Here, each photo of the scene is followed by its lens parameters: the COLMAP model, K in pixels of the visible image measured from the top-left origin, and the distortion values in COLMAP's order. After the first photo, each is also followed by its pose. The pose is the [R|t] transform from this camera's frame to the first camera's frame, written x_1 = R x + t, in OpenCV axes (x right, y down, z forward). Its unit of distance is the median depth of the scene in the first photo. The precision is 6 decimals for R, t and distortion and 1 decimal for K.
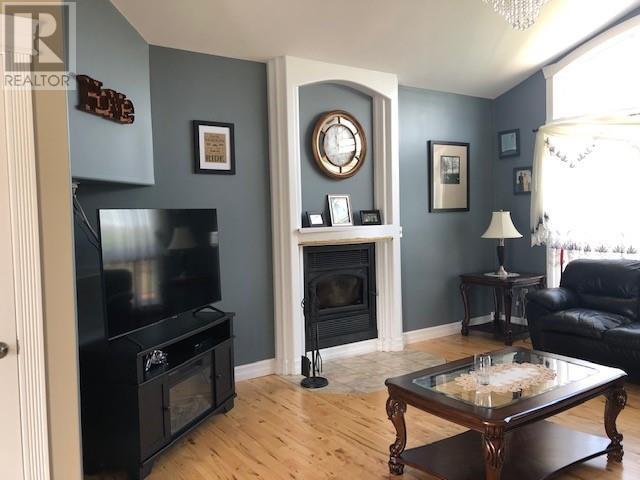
lens RADIAL K [[526.8, 0, 319.0], [0, 526.8, 226.6], [0, 0, 1]] dist [0.039254, -0.010358]
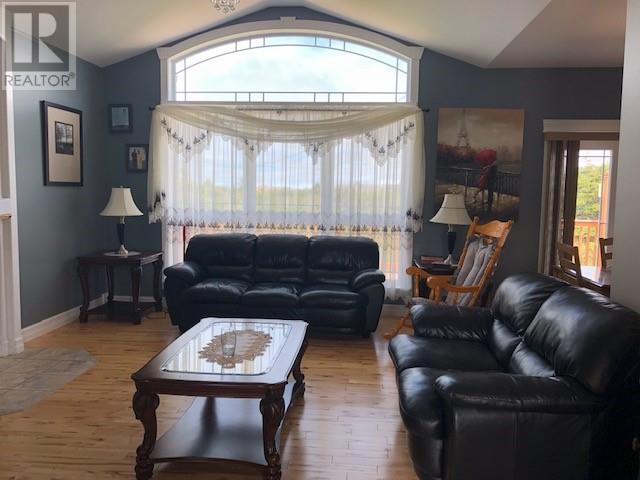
lens RADIAL K [[526.8, 0, 319.0], [0, 526.8, 226.6], [0, 0, 1]] dist [0.039254, -0.010358]
pose [[0.649774, -0.016945, 0.759939, -0.156412], [-0.010930, 0.999440, 0.031631, 0.007333], [-0.760049, -0.028859, 0.649225, 0.100880]]
